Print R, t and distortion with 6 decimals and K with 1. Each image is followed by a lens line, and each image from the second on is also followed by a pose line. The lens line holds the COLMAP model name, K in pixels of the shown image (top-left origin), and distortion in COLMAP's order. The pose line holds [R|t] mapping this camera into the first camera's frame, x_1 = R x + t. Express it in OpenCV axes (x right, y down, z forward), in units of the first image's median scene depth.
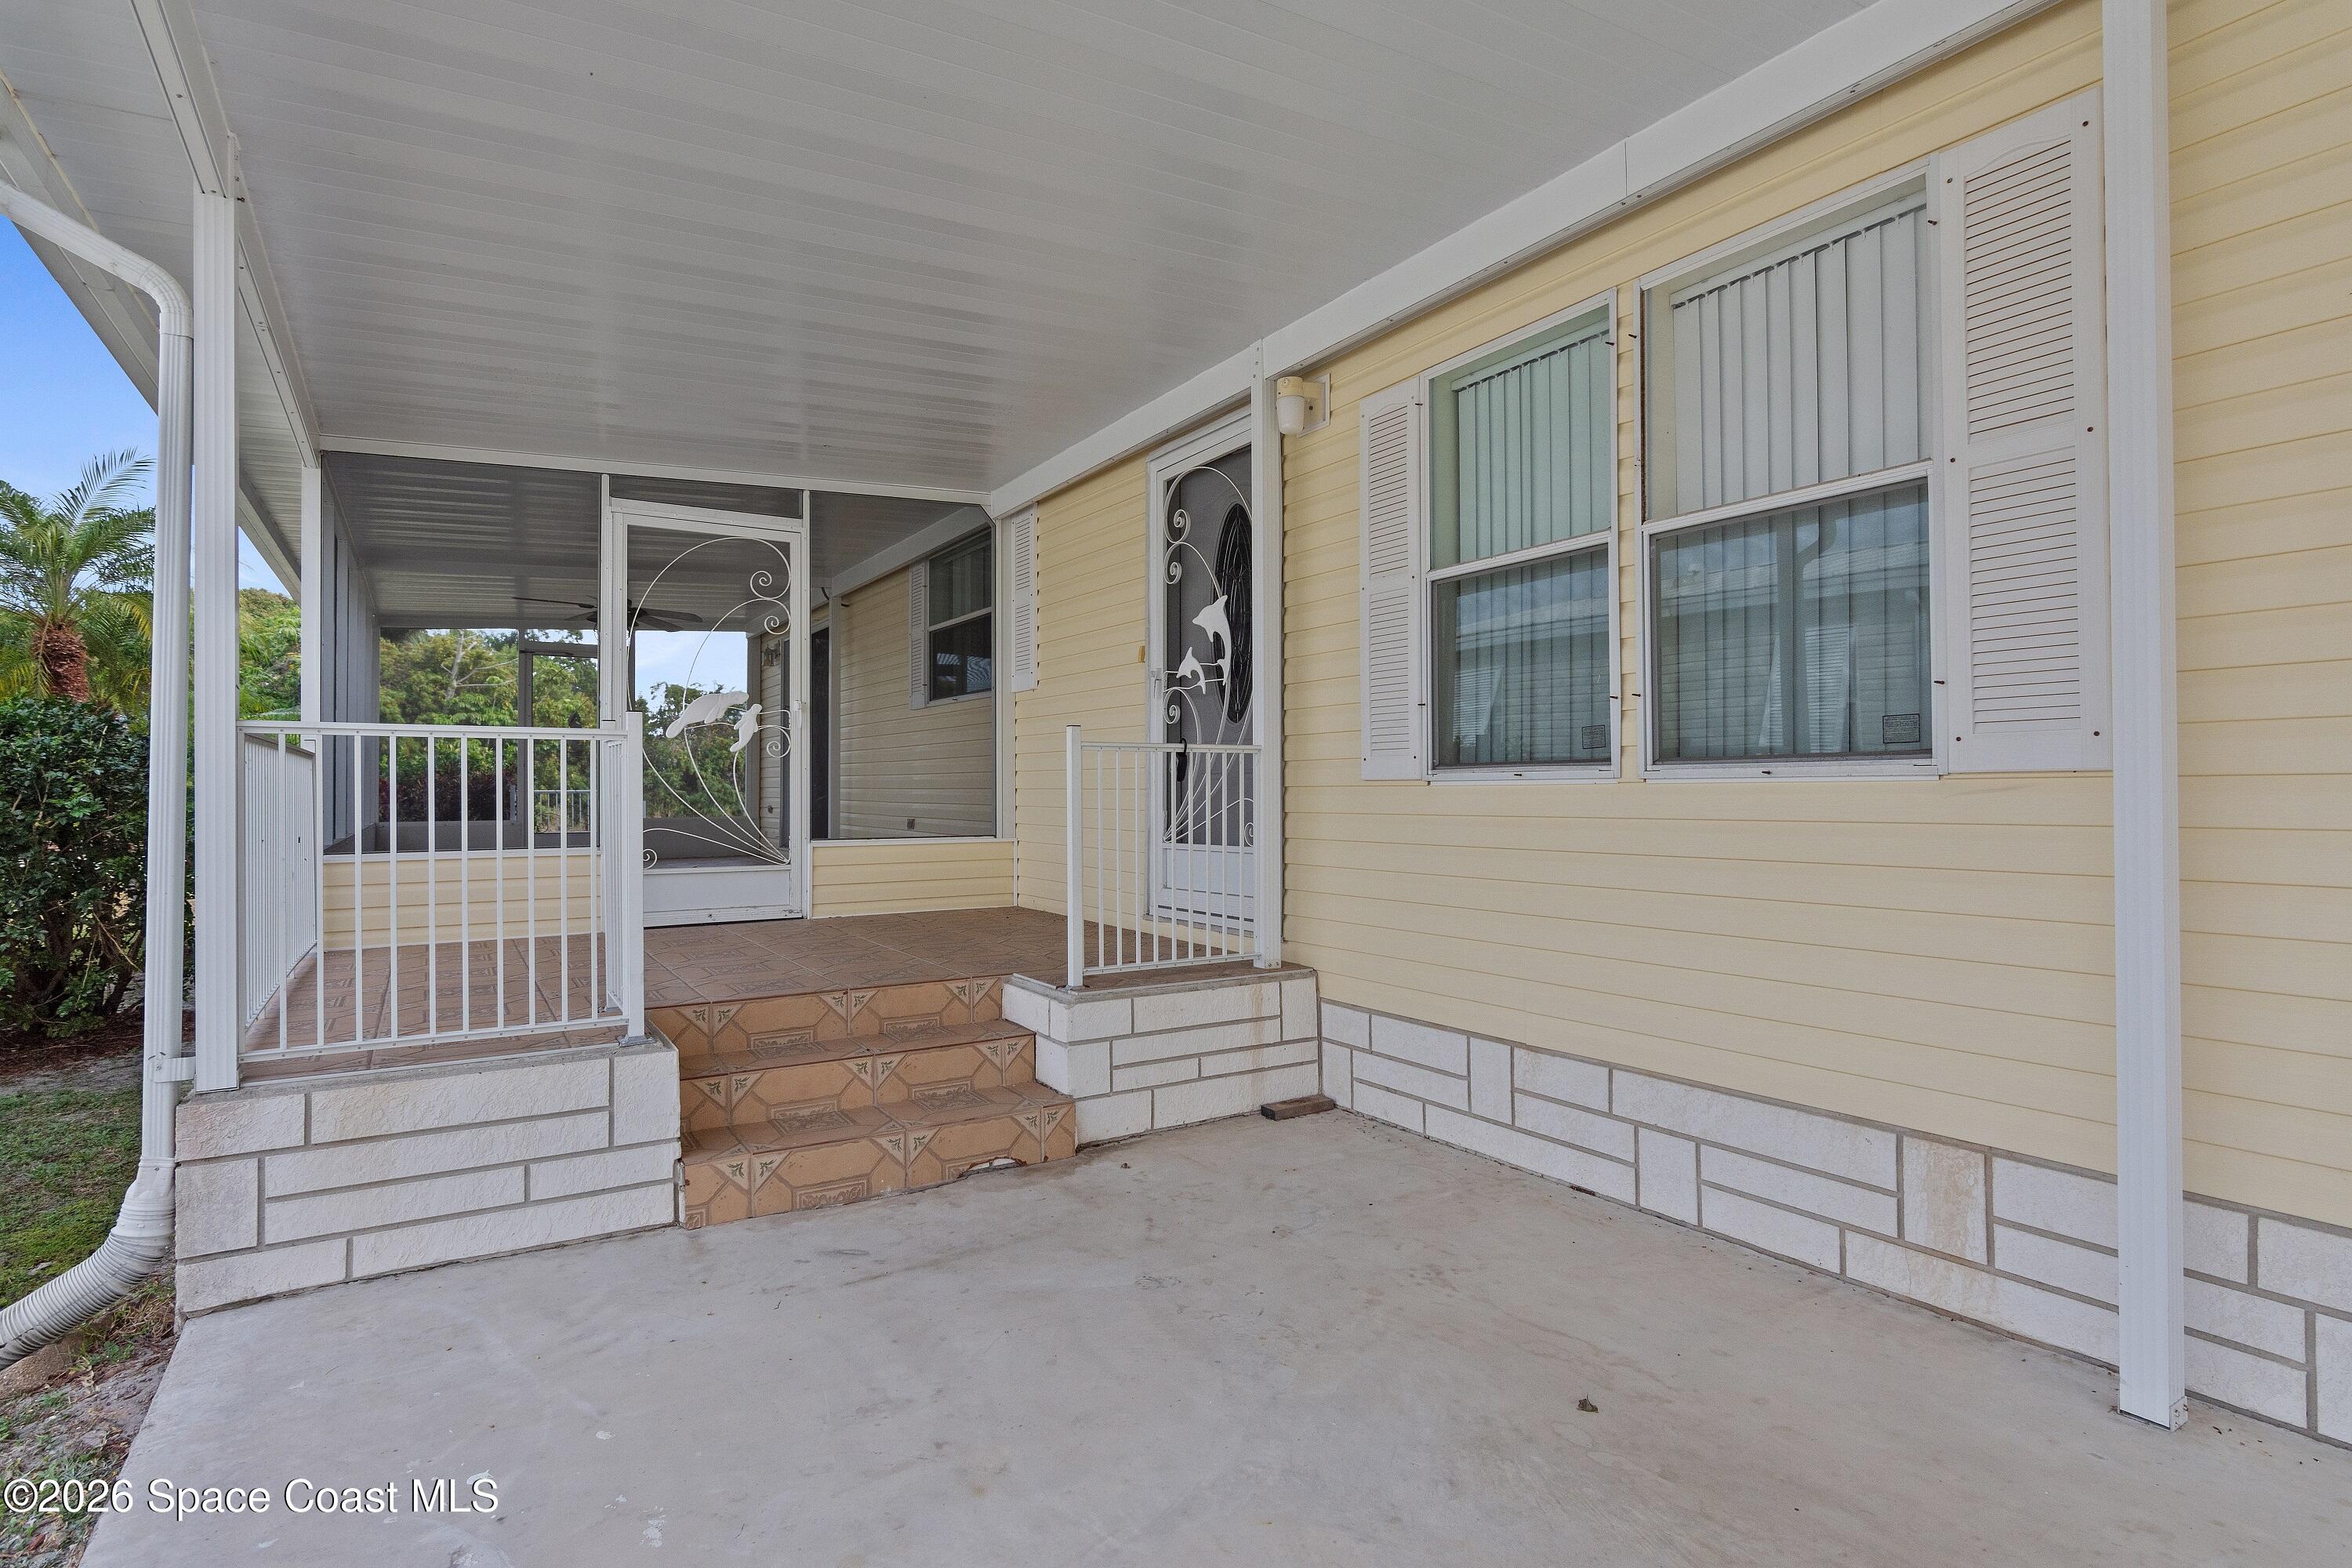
lens RADIAL K [[1161.8, 0, 1179.8], [0, 1161.8, 782.1], [0, 0, 1]] dist [-0.000227, -0.000020]
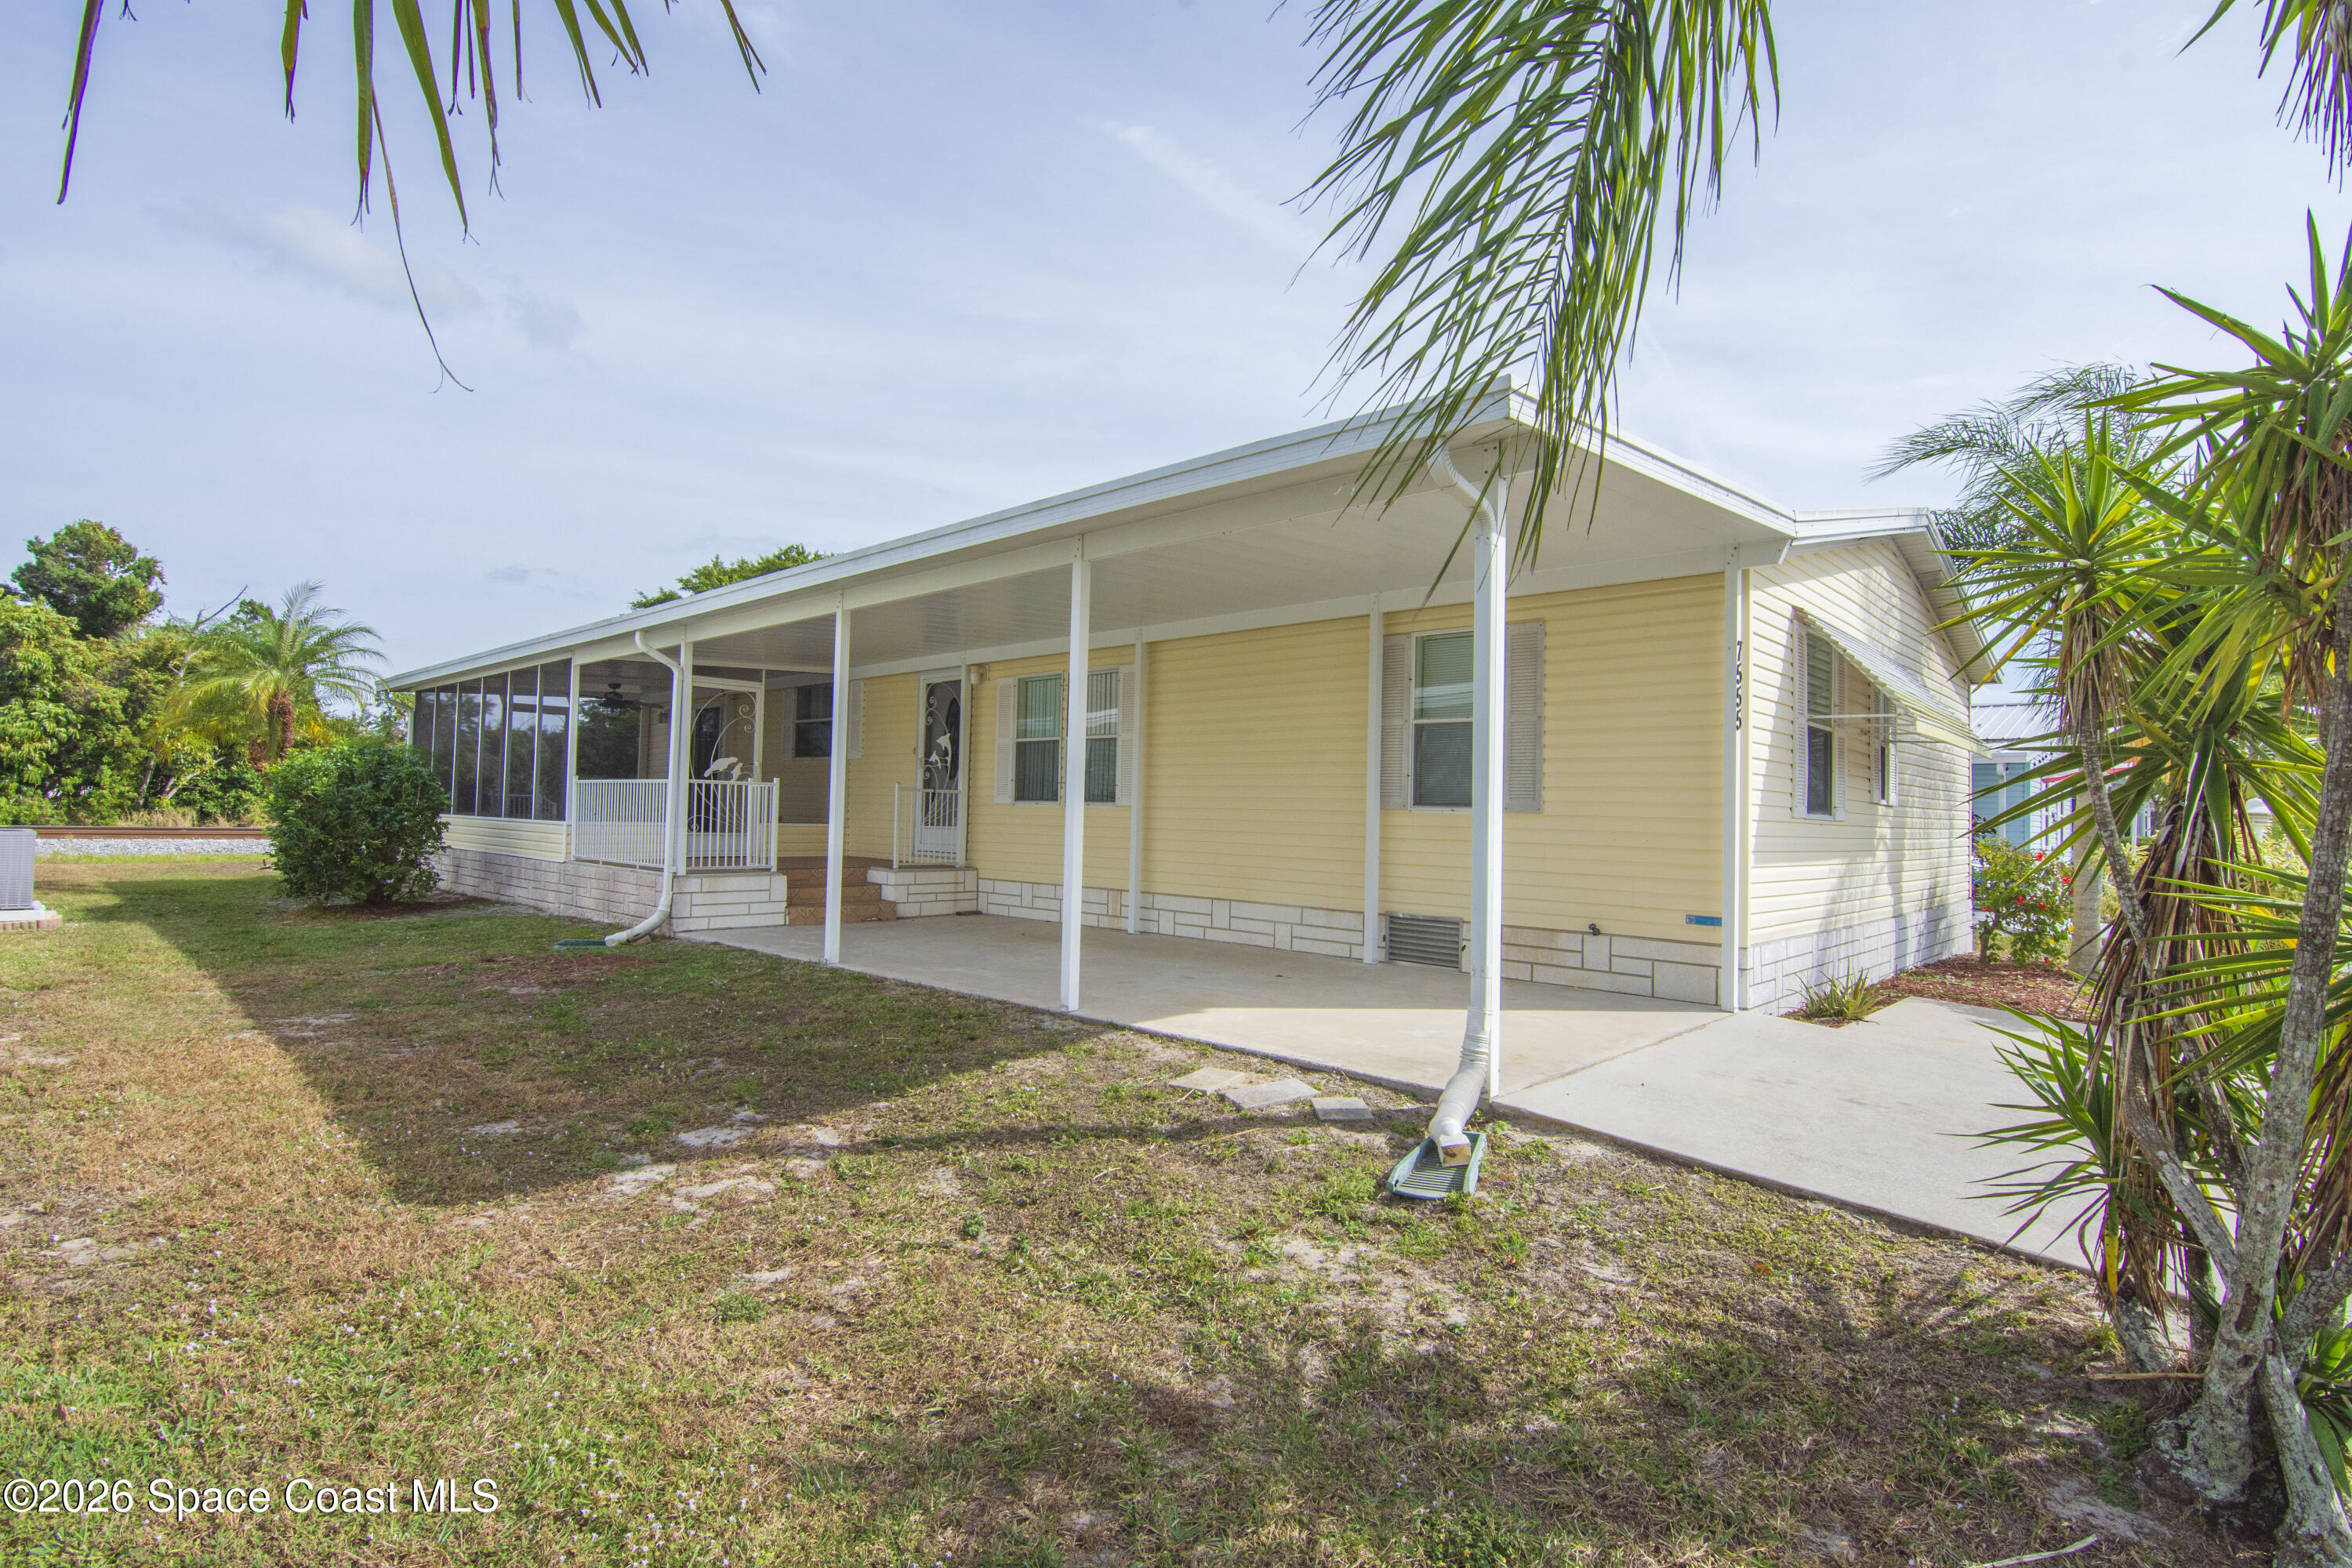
lens RADIAL K [[1111.2, 0, 1190.5], [0, 1111.2, 780.1], [0, 0, 1]] dist [0.001157, -0.000013]
pose [[0.964005, 0.033765, 0.263732, -0.110694], [-0.028555, 0.999314, -0.023563, -0.009163], [-0.264347, 0.015184, 0.964308, -1.849958]]
